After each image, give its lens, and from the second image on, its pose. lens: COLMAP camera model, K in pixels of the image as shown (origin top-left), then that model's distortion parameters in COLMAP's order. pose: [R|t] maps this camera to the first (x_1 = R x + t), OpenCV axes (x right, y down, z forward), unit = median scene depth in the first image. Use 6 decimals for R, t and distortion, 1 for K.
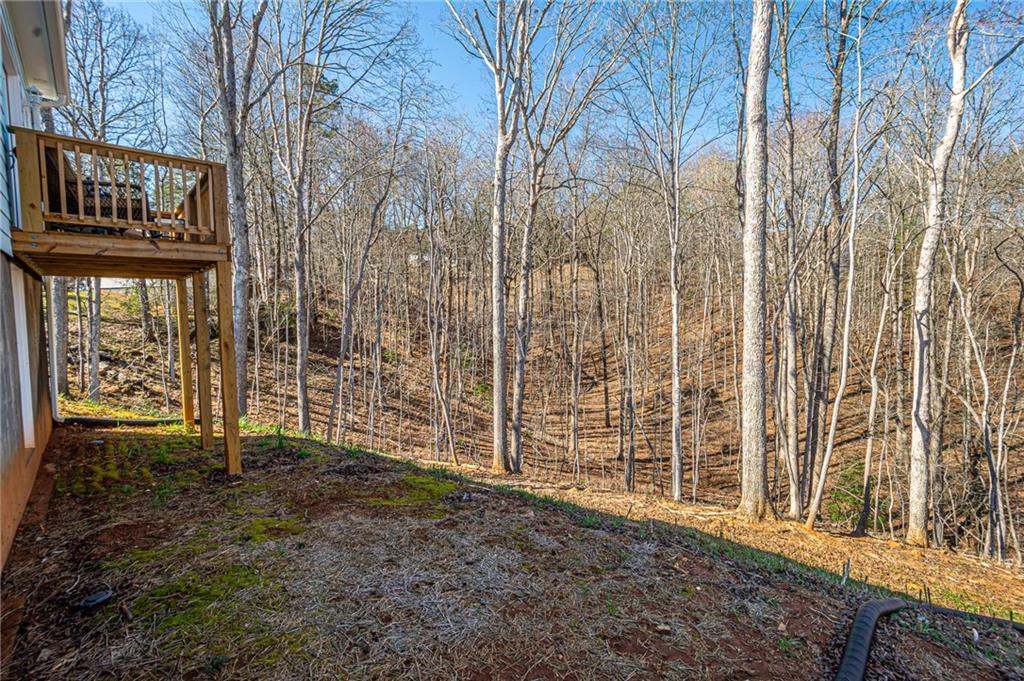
lens RADIAL K [[446.8, 0, 511.9], [0, 446.8, 329.2], [0, 0, 1]] dist [0.003073, 0.000873]
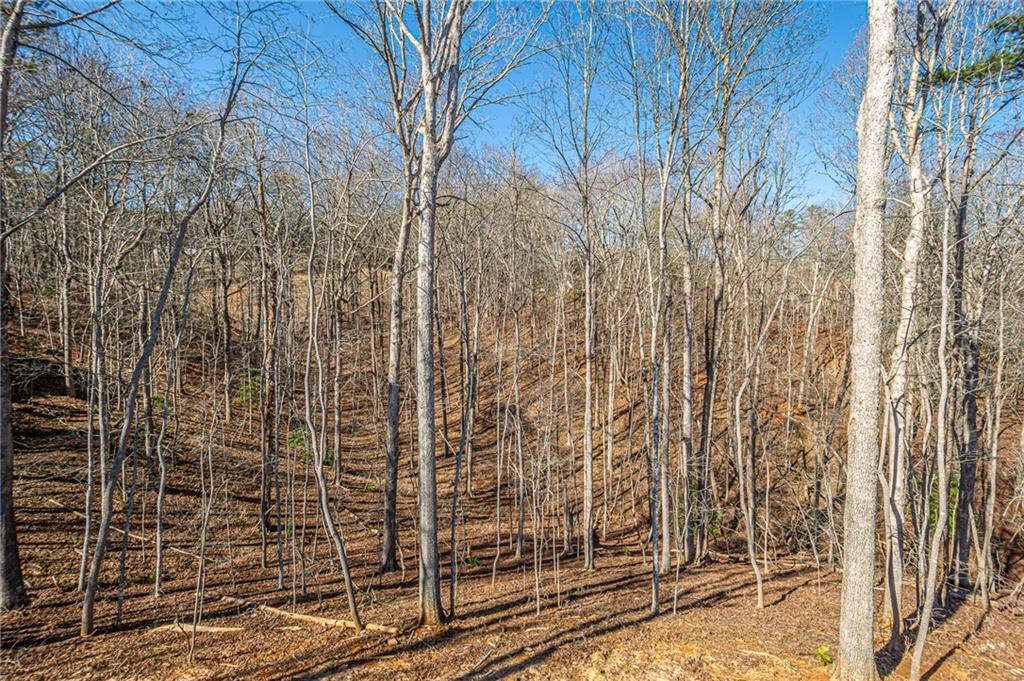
lens RADIAL K [[446.8, 0, 507.7], [0, 446.8, 335.0], [0, 0, 1]] dist [0.003073, 0.000873]
pose [[0.898736, -0.014689, 0.438244, -0.224549], [0.009996, 0.999865, 0.013016, -0.140885], [-0.438376, -0.007317, 0.898762, 0.315375]]
